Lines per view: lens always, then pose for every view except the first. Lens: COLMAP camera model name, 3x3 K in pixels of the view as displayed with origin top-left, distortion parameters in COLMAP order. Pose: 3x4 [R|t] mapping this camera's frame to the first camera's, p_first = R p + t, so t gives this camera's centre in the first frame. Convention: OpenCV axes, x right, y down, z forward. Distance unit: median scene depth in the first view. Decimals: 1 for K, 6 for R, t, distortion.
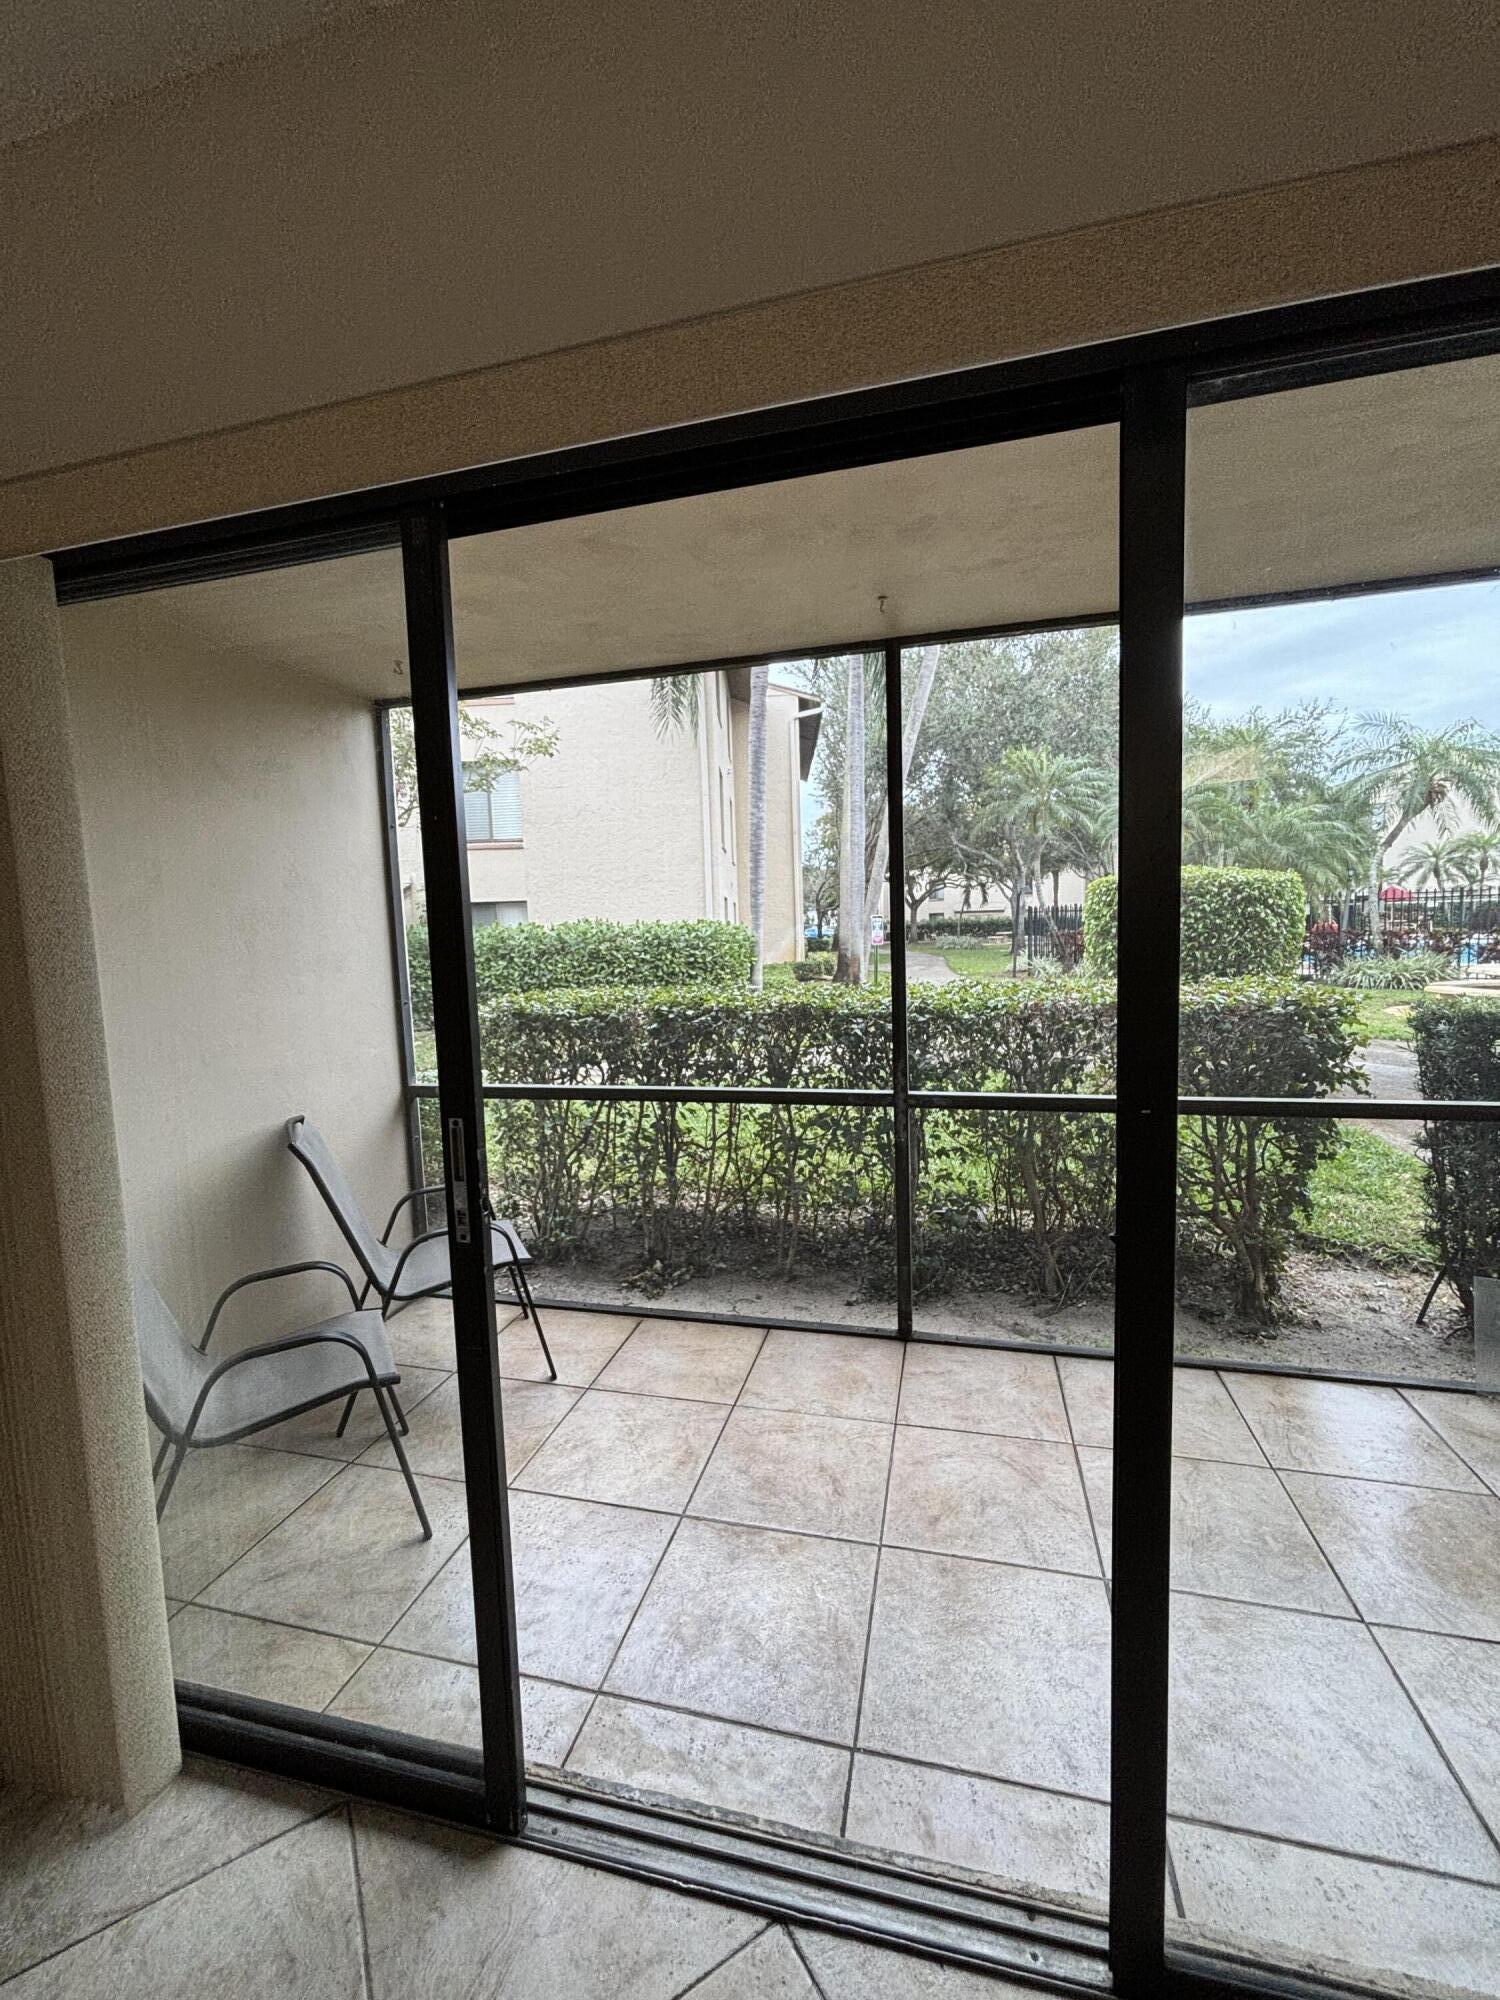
lens RADIAL K [[808.2, 0, 750.9], [0, 808.2, 1003.2], [0, 0, 1]] dist [-0.002425, 0.000091]
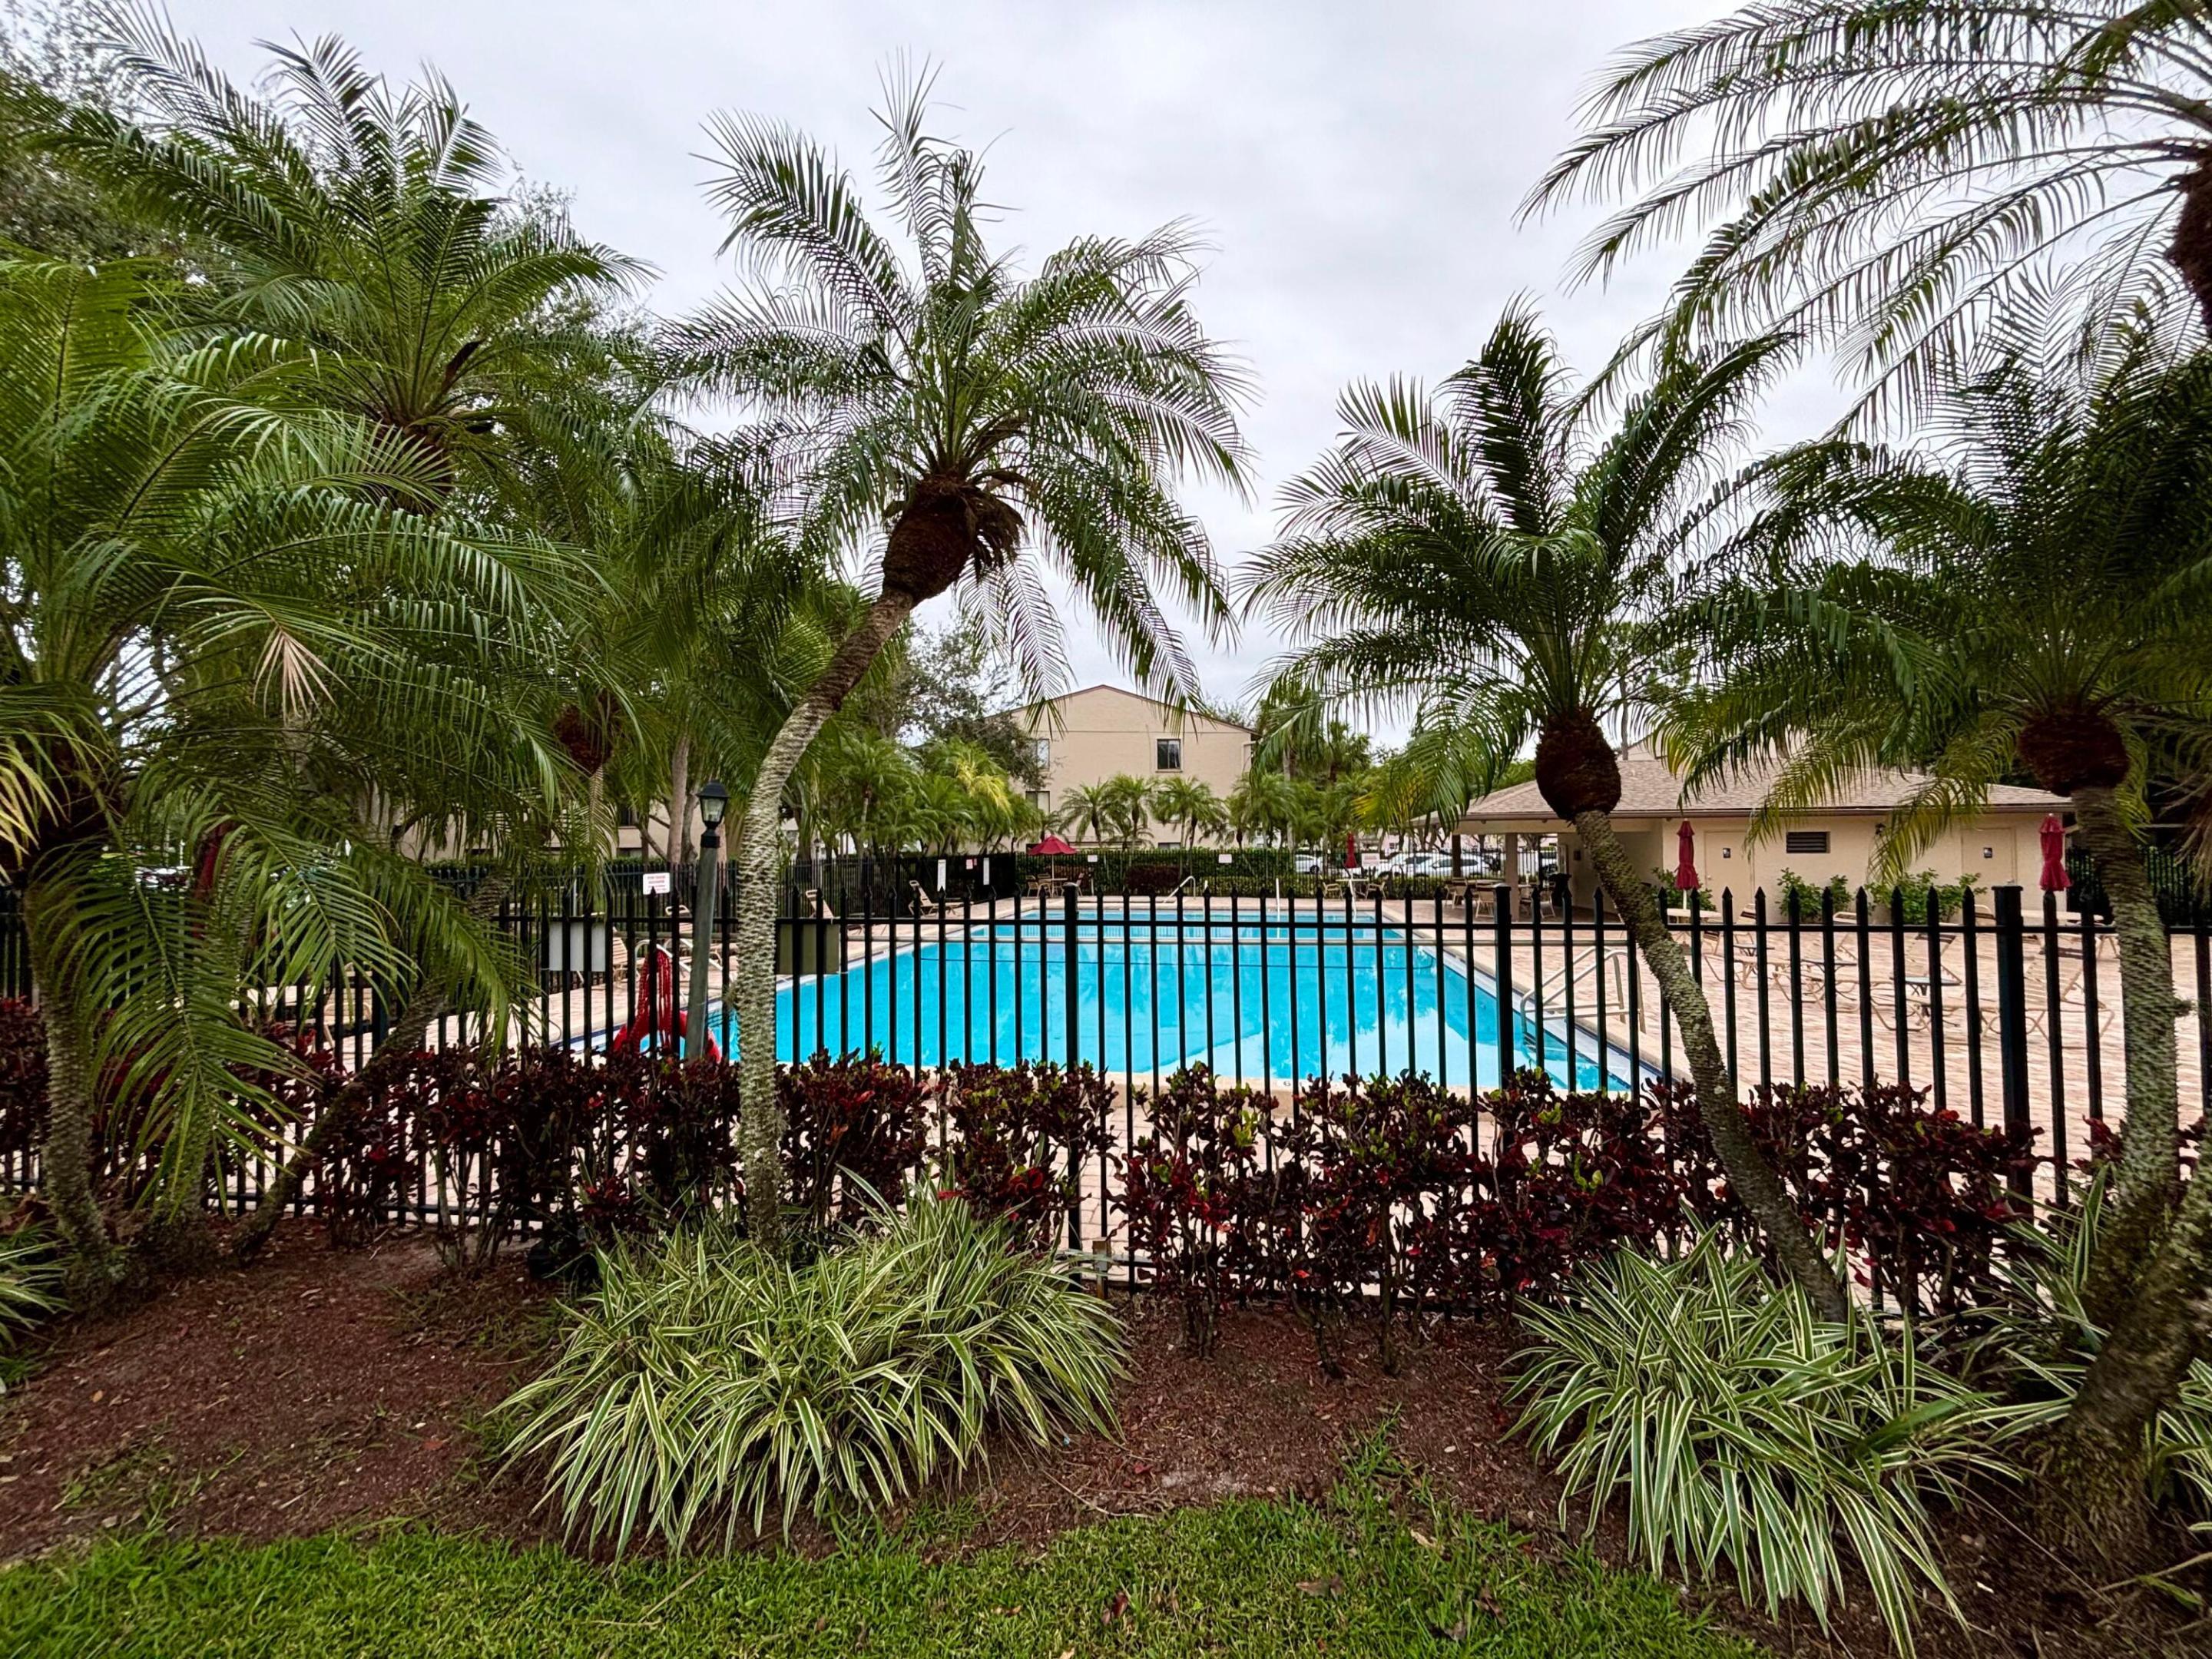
lens RADIAL K [[893.9, 0, 1106.0], [0, 893.9, 833.7], [0, 0, 1]] dist [-0.002425, 0.000091]
pose [[0.770849, 0.048852, 0.635142, 0.268174], [0.036180, 0.992088, -0.120216, -0.036354], [-0.635990, 0.115648, 0.762983, 0.283454]]
